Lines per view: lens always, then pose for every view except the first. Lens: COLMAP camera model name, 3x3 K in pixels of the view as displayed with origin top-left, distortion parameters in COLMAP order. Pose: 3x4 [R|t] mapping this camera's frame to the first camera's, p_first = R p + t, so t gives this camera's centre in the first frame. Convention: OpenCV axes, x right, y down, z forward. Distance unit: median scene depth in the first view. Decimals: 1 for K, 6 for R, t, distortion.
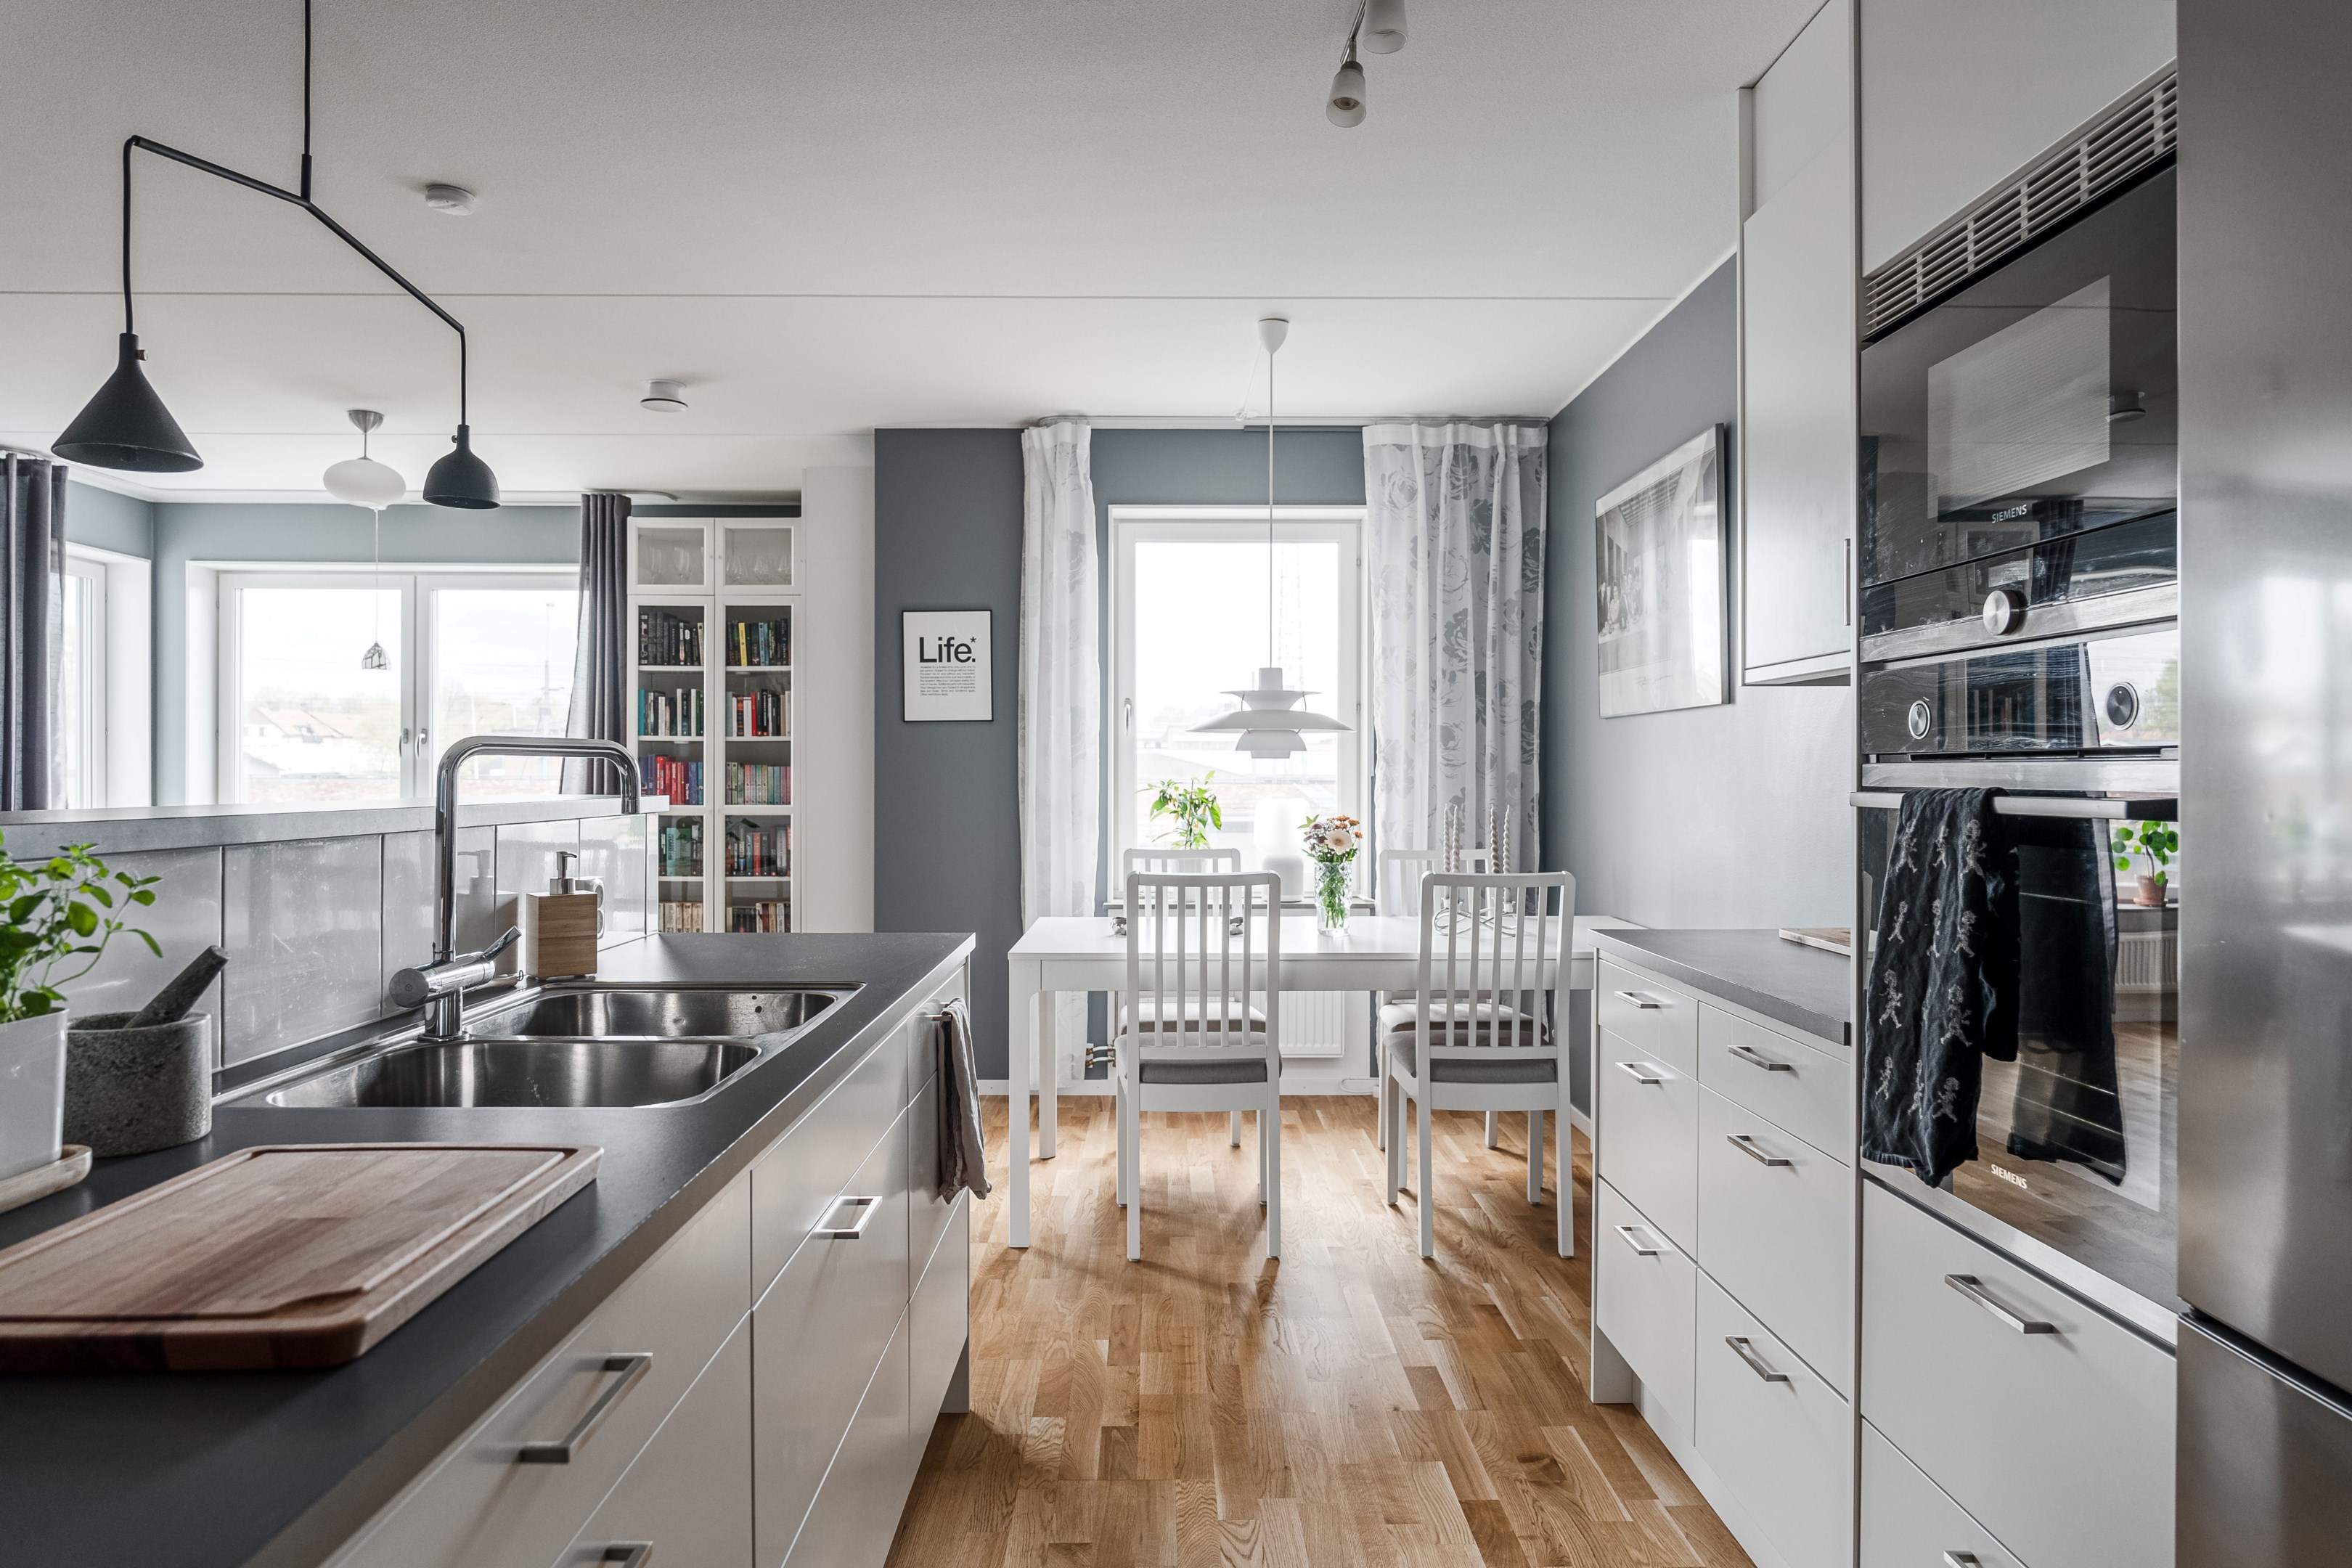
lens RADIAL K [[1558.6, 0, 1178.0], [0, 1558.6, 781.2], [0, 0, 1]] dist [-0.000227, -0.000003]
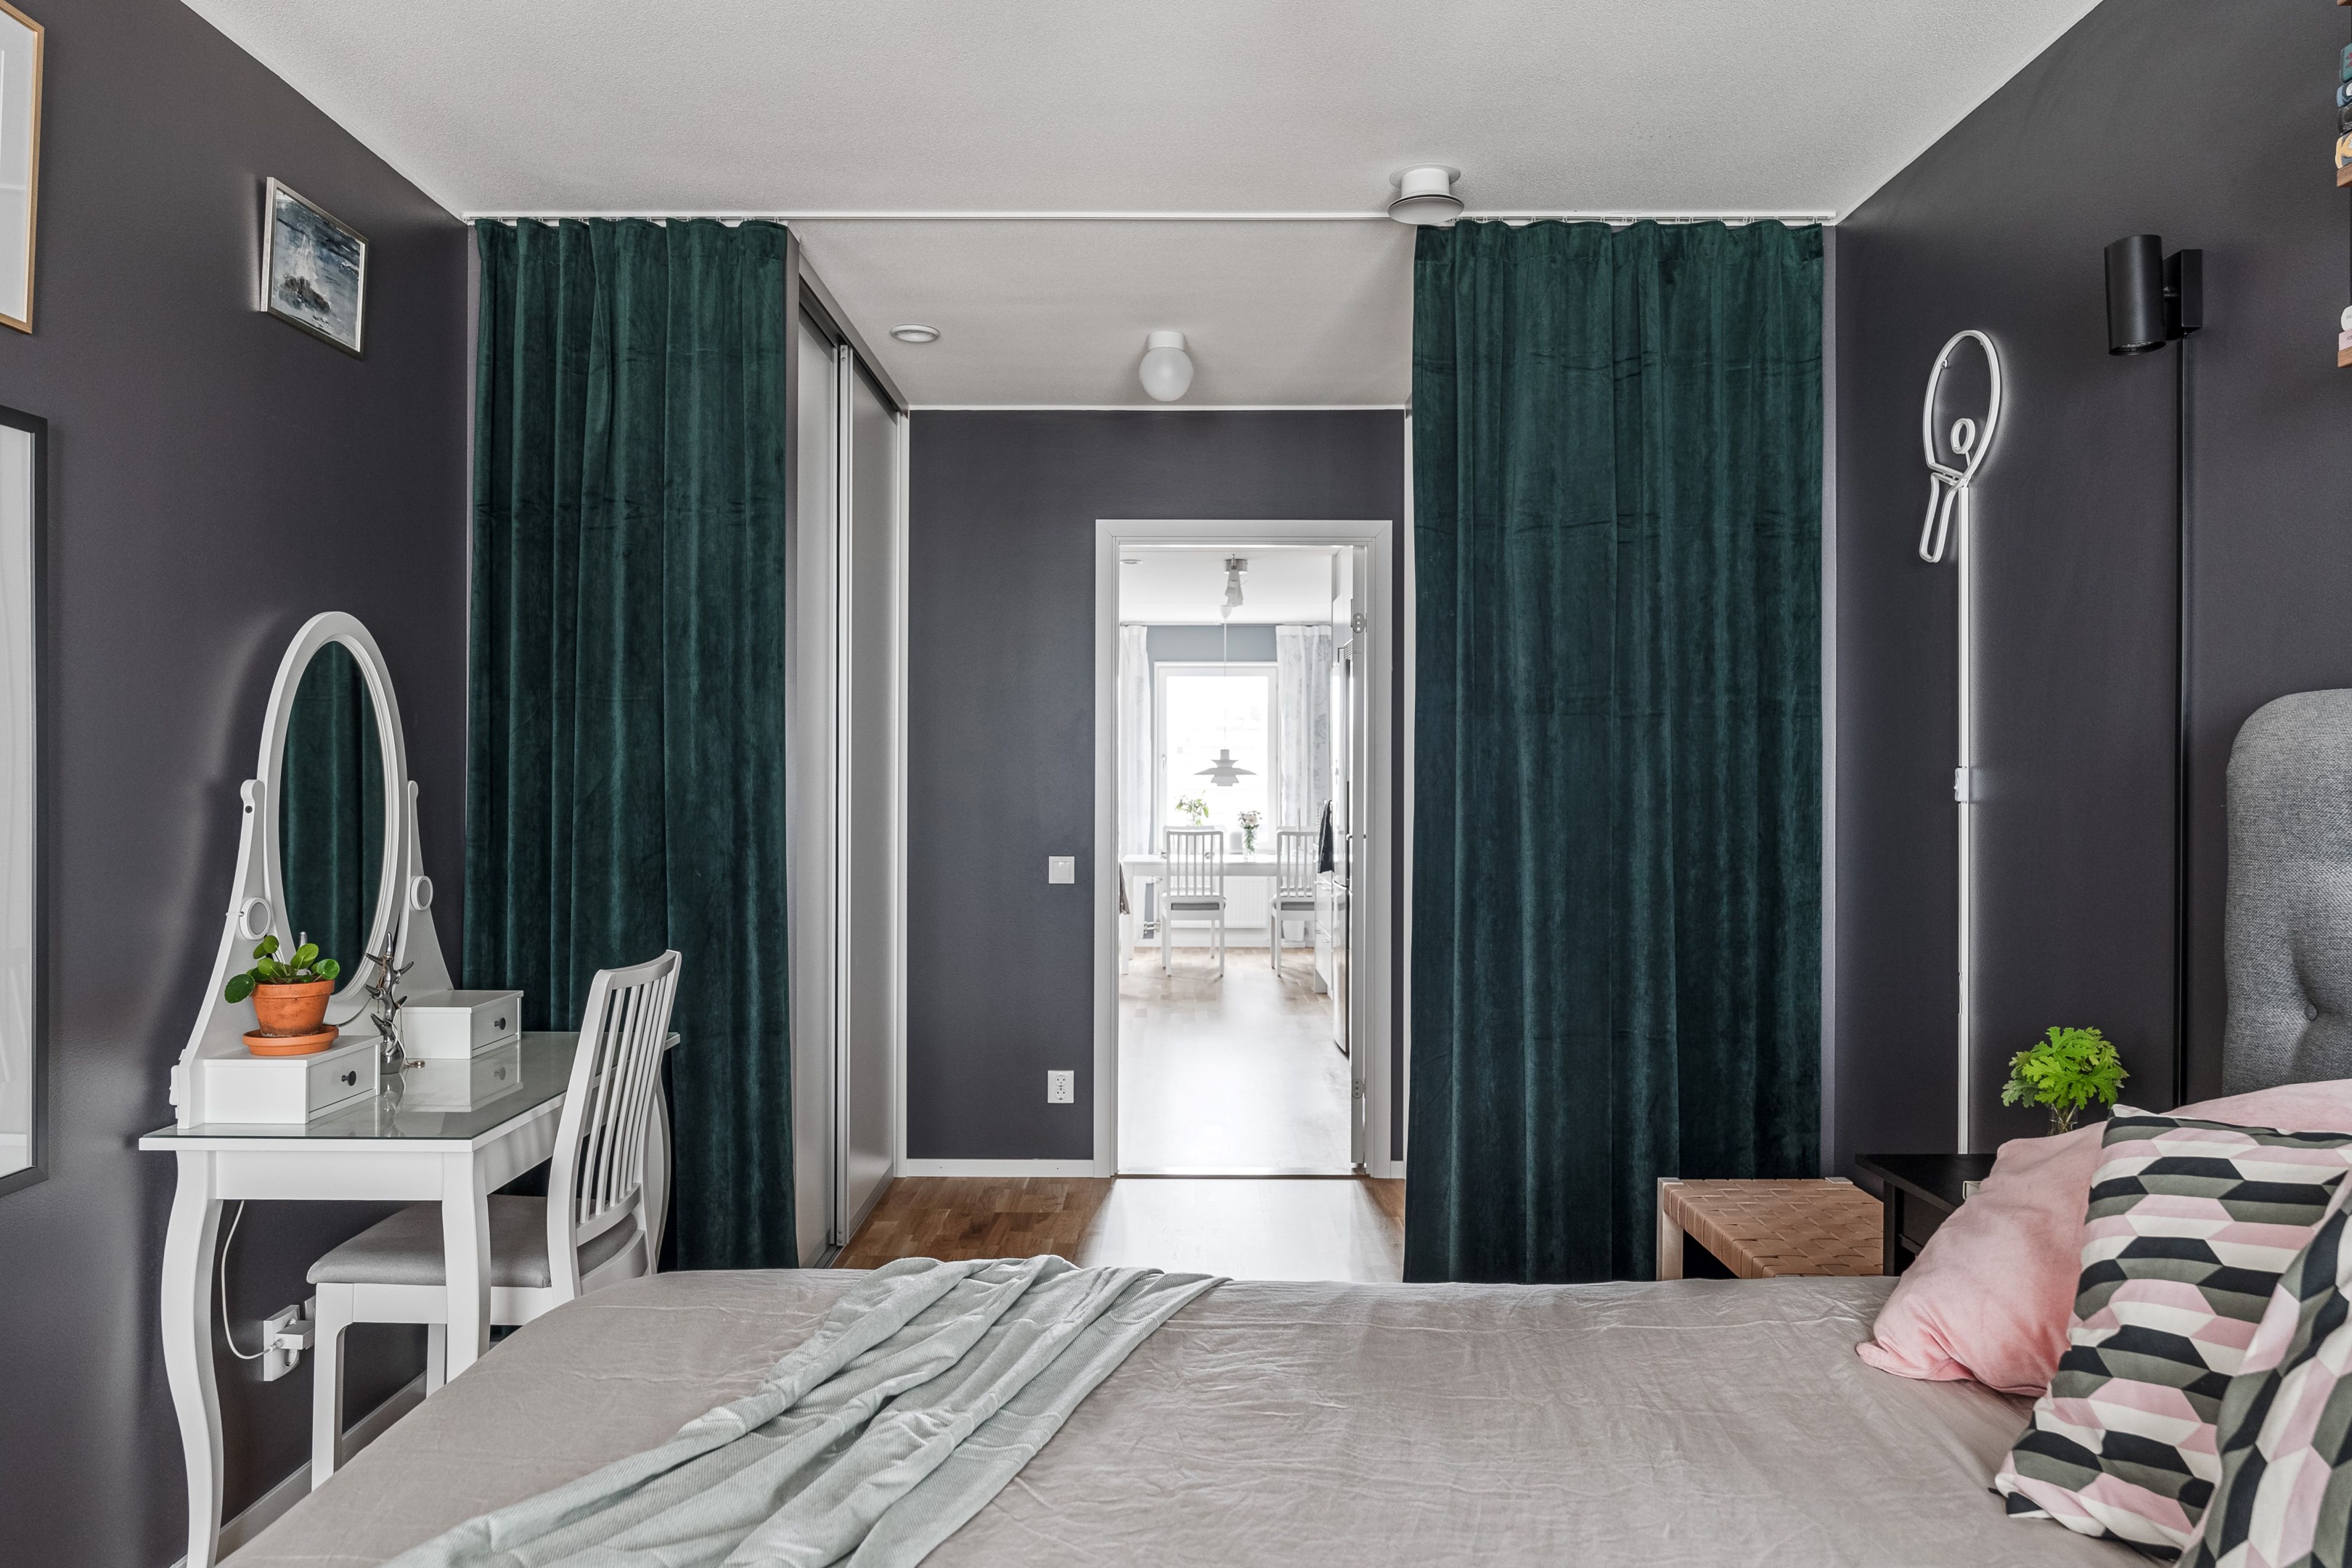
lens RADIAL K [[1625.3, 0, 1175.3], [0, 1625.3, 781.3], [0, 0, 1]] dist [-0.000037, 0.000000]
pose [[0.999858, -0.000131, -0.016867, 0.020705], [0.000092, 0.999997, -0.002315, -0.014210], [0.016867, 0.002313, 0.999855, -1.233433]]
